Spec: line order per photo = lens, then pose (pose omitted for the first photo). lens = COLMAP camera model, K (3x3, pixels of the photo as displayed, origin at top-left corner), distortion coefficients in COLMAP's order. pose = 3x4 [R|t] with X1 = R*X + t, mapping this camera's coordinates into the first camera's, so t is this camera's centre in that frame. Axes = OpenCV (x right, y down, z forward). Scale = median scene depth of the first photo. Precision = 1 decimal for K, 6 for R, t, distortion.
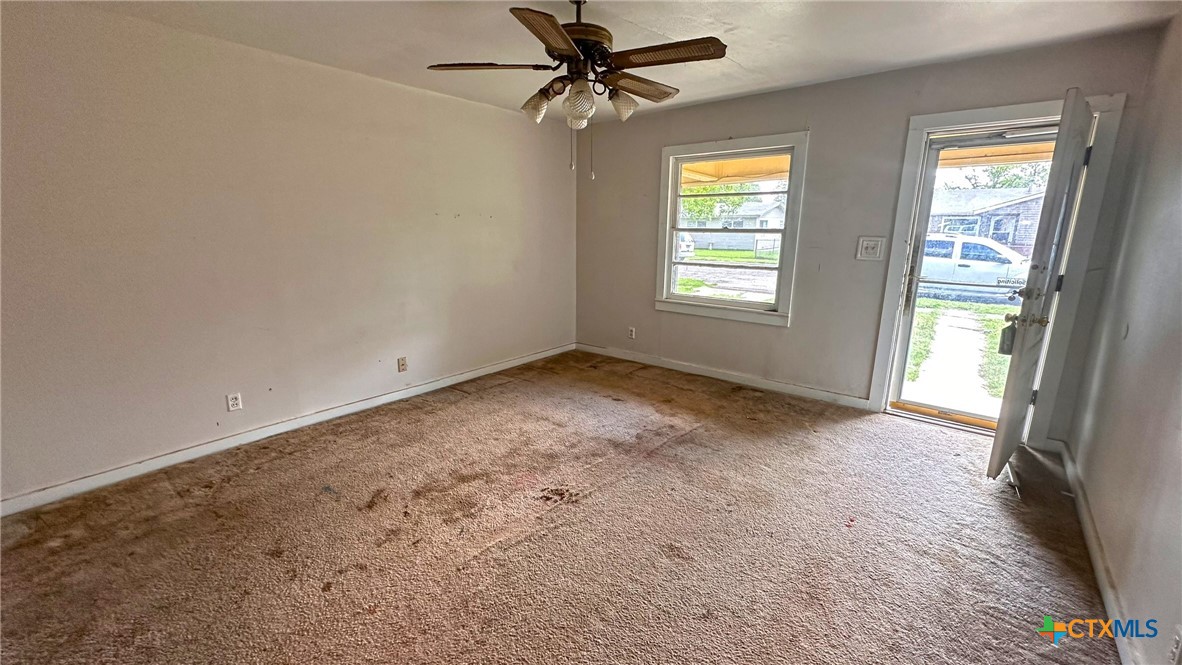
lens RADIAL K [[473.7, 0, 591.3], [0, 473.7, 330.2], [0, 0, 1]] dist [-0.001608, 0.000561]
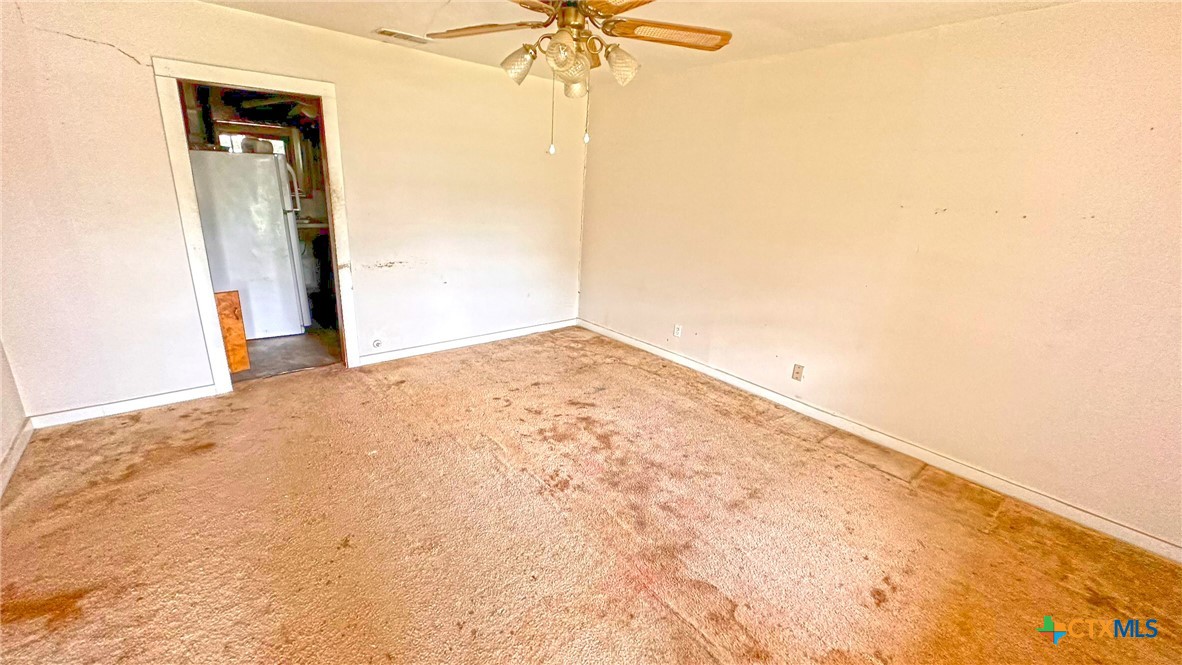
lens RADIAL K [[473.7, 0, 591.7], [0, 473.7, 333.6], [0, 0, 1]] dist [-0.001608, 0.000561]
pose [[-0.177700, 0.278690, -0.943798, 0.626651], [-0.268737, 0.908866, 0.318973, -0.221584], [0.946680, 0.310314, -0.086611, 0.872344]]
